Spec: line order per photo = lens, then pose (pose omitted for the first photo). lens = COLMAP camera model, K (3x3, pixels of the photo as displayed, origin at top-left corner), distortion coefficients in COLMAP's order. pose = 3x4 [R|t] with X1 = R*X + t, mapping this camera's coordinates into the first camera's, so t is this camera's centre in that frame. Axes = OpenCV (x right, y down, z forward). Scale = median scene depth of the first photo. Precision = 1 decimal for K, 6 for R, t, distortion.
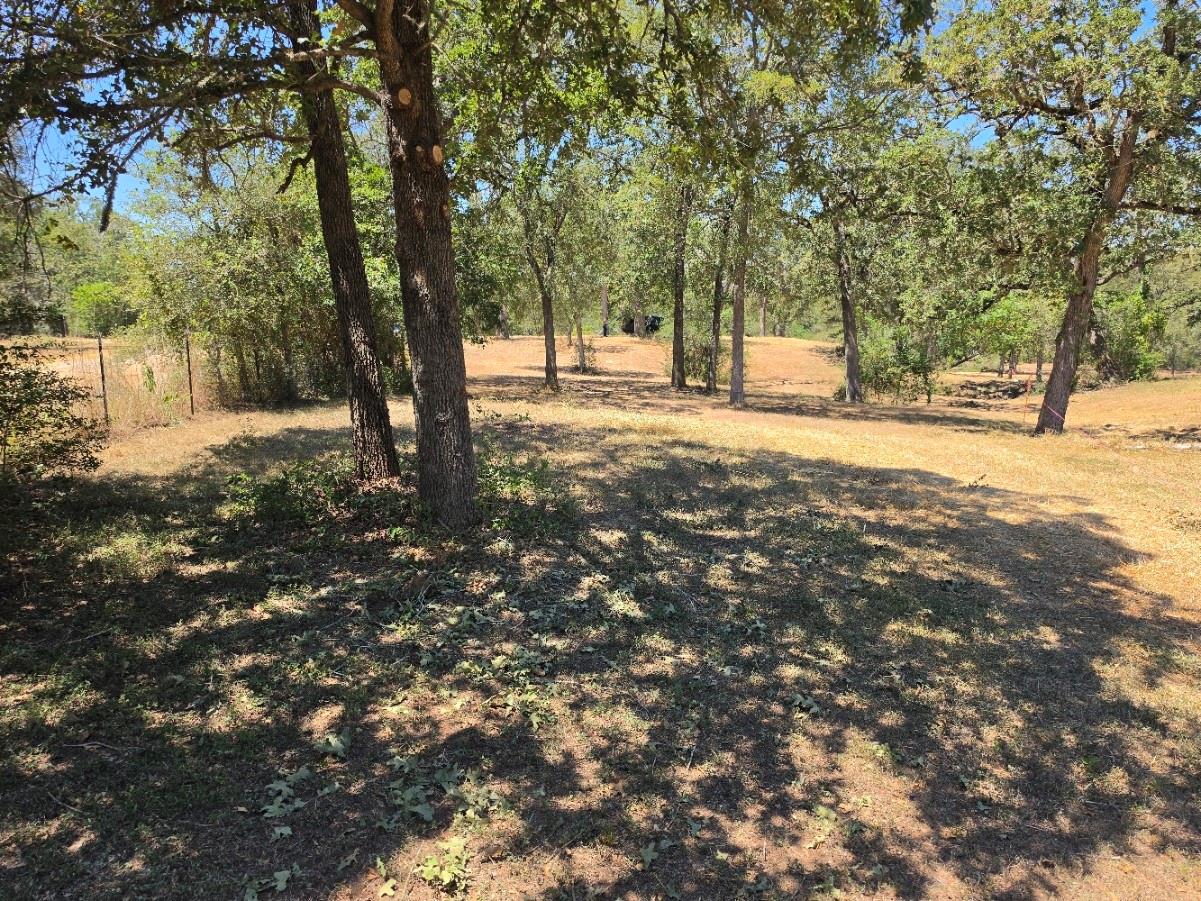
lens RADIAL K [[822.6, 0, 598.5], [0, 822.6, 456.9], [0, 0, 1]] dist [0.047733, -0.056428]
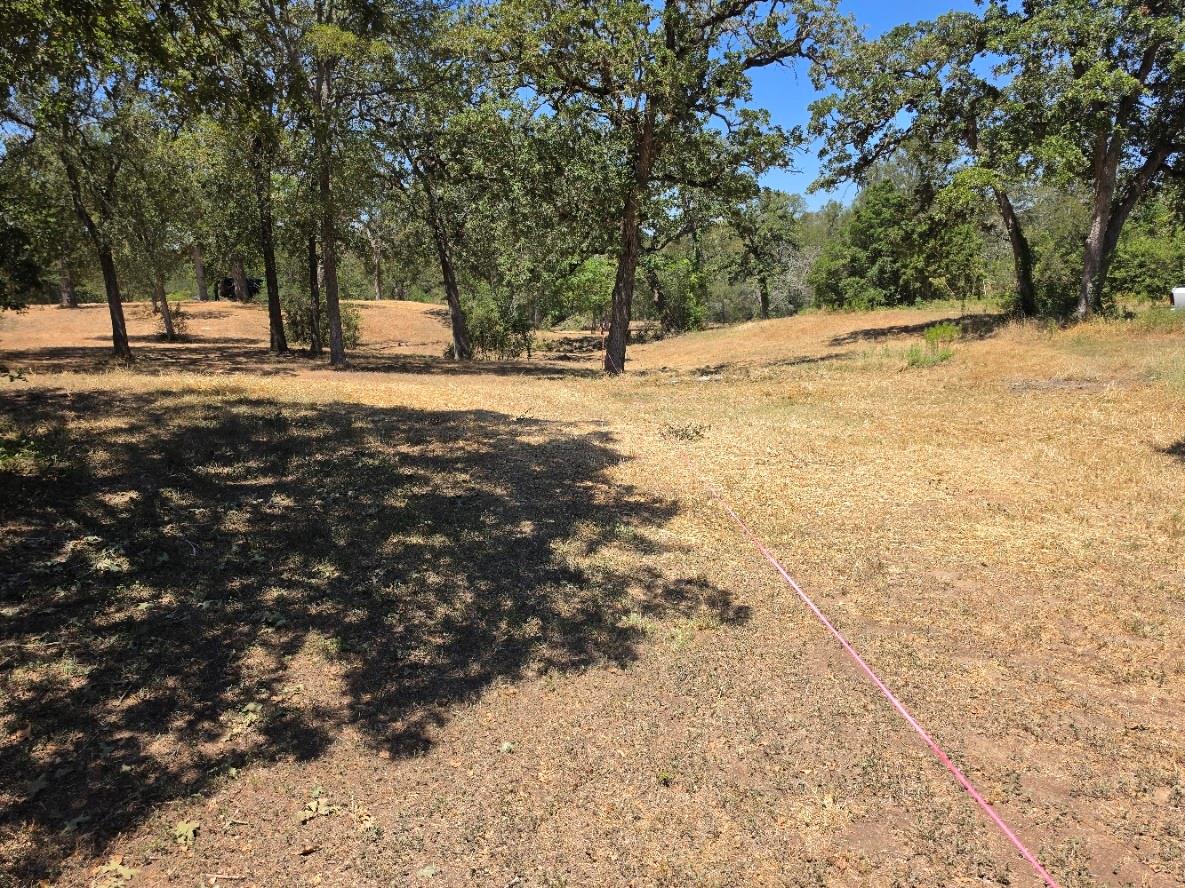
lens RADIAL K [[811.6, 0, 591.5], [0, 811.6, 445.7], [0, 0, 1]] dist [0.047733, -0.056428]
pose [[0.905519, -0.093316, 0.413917, 0.045672], [0.080917, 0.995592, 0.047431, 0.014887], [-0.416518, -0.009457, 0.909078, -0.019992]]
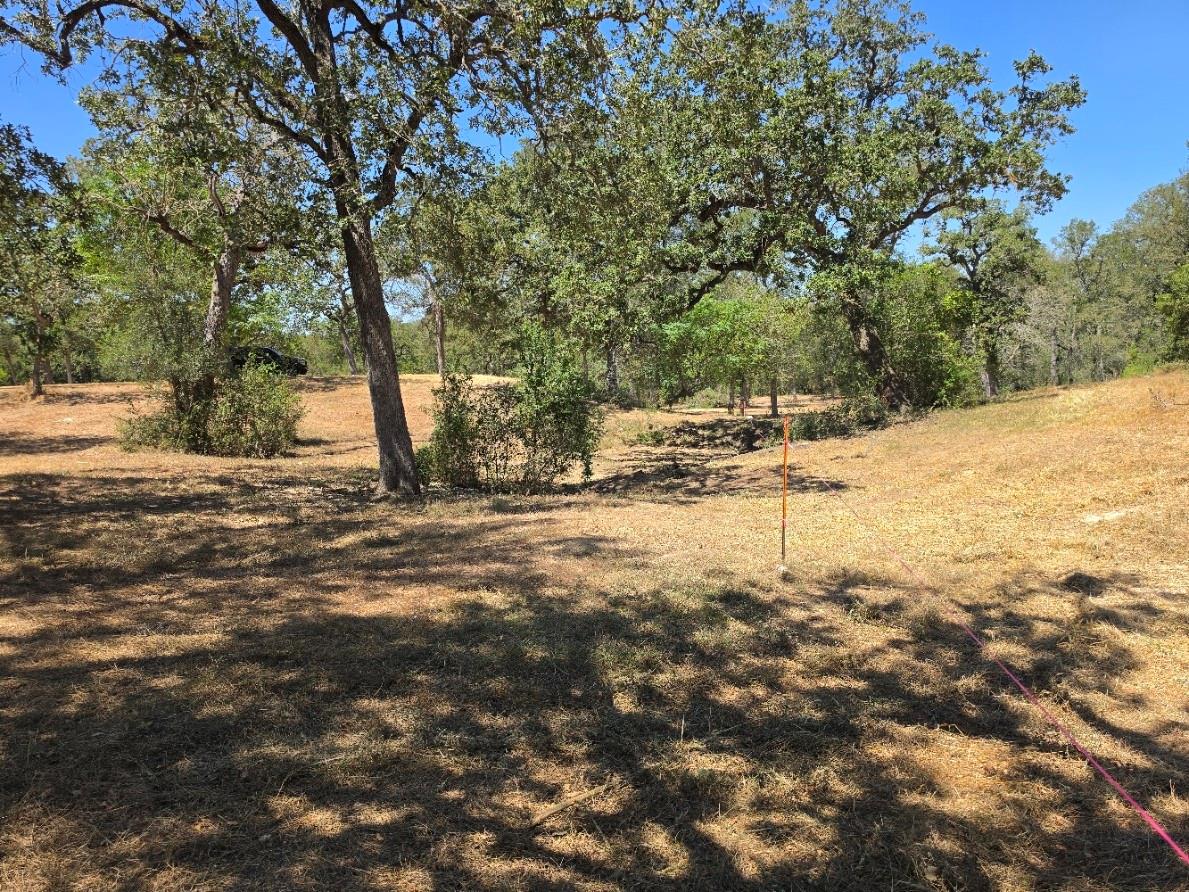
lens RADIAL K [[814.4, 0, 566.9], [0, 814.4, 448.5], [0, 0, 1]] dist [0.047733, -0.056428]
pose [[0.969023, -0.061408, 0.239212, 0.648132], [0.077820, 0.995174, -0.059769, -0.126818], [-0.234388, 0.076533, 0.969126, 1.284719]]
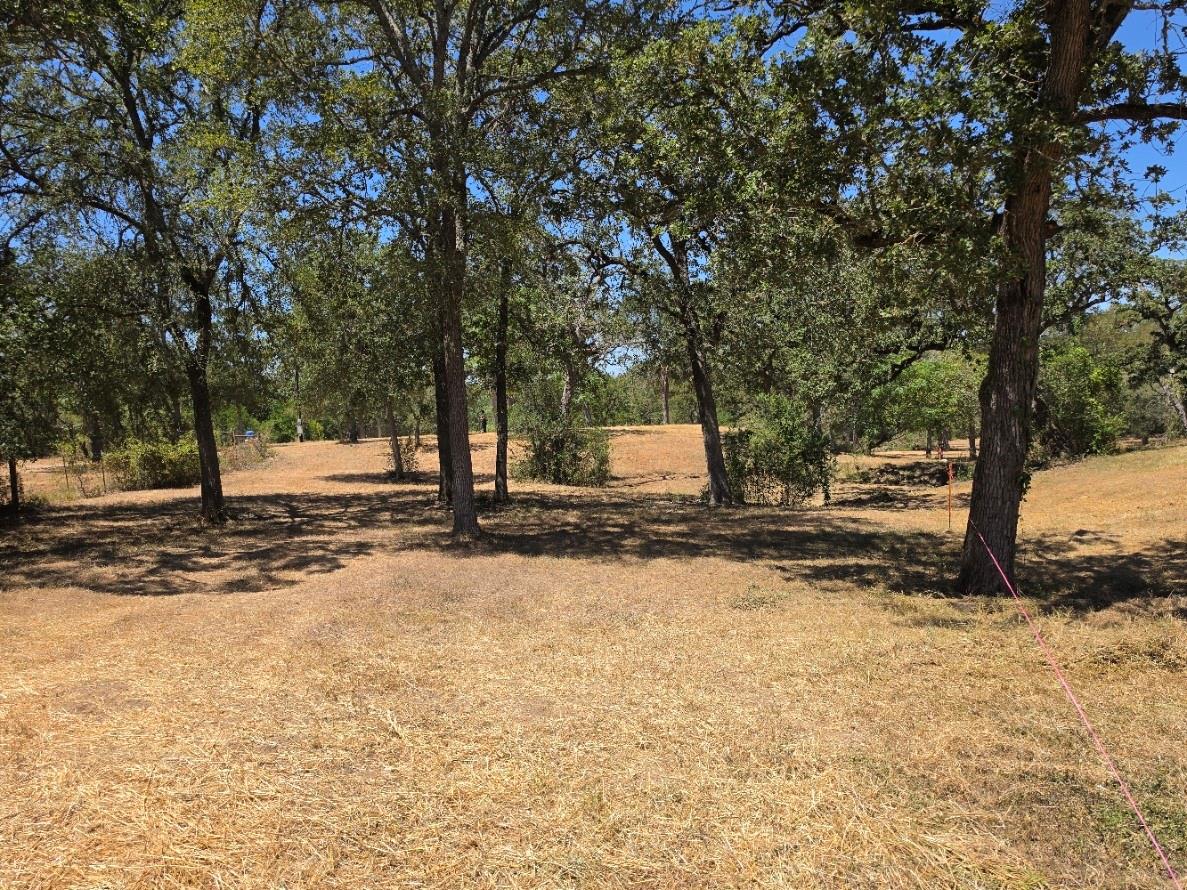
lens RADIAL K [[813.0, 0, 567.6], [0, 813.0, 453.4], [0, 0, 1]] dist [0.047733, -0.056428]
pose [[0.998274, -0.053300, 0.024661, 0.350240], [0.055879, 0.991252, -0.119567, -0.072842], [-0.018072, 0.120739, 0.992520, 0.628708]]
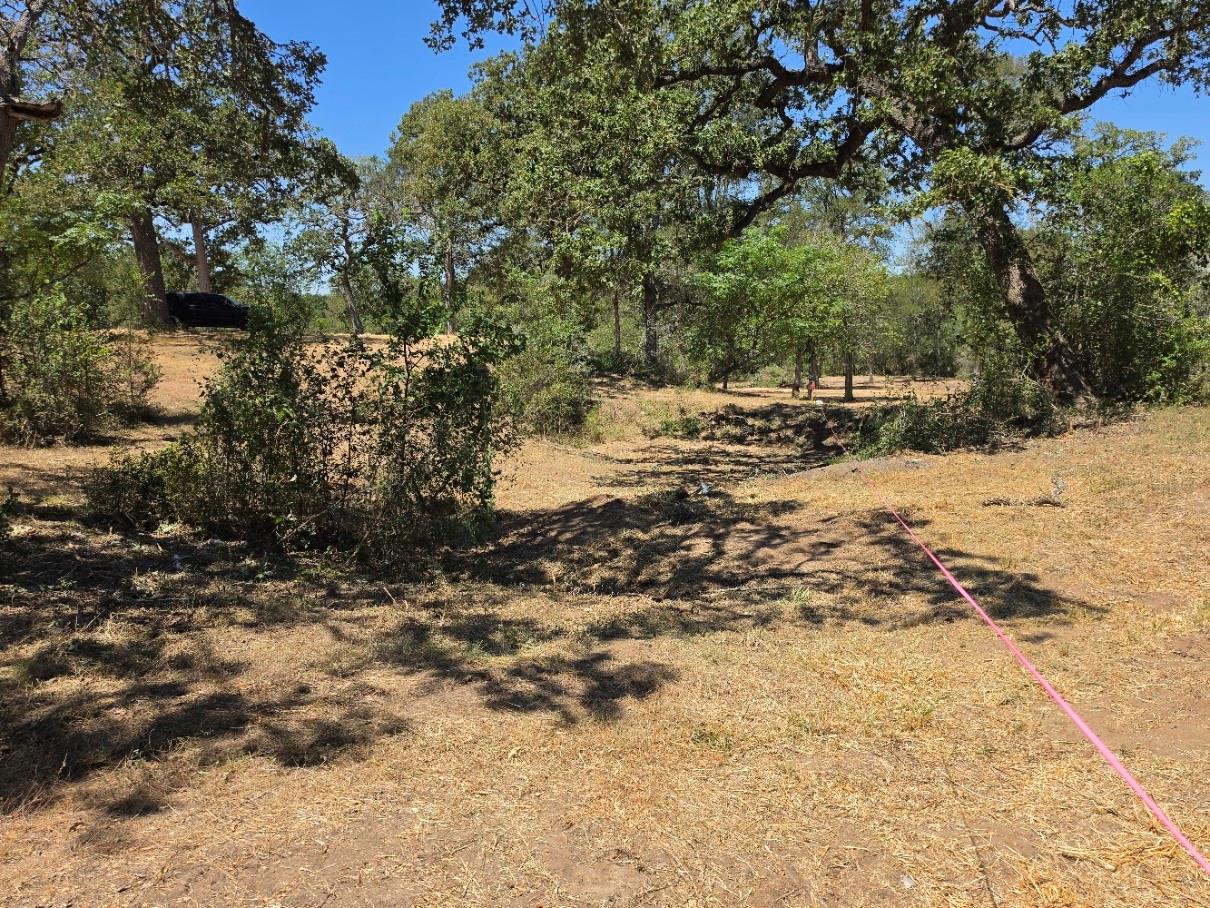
lens RADIAL K [[828.7, 0, 599.1], [0, 828.7, 452.0], [0, 0, 1]] dist [0.047733, -0.056428]
pose [[0.978552, -0.035242, 0.202962, 0.900142], [0.041486, 0.998785, -0.026588, -0.182369], [-0.201779, 0.034438, 0.978826, 1.788947]]
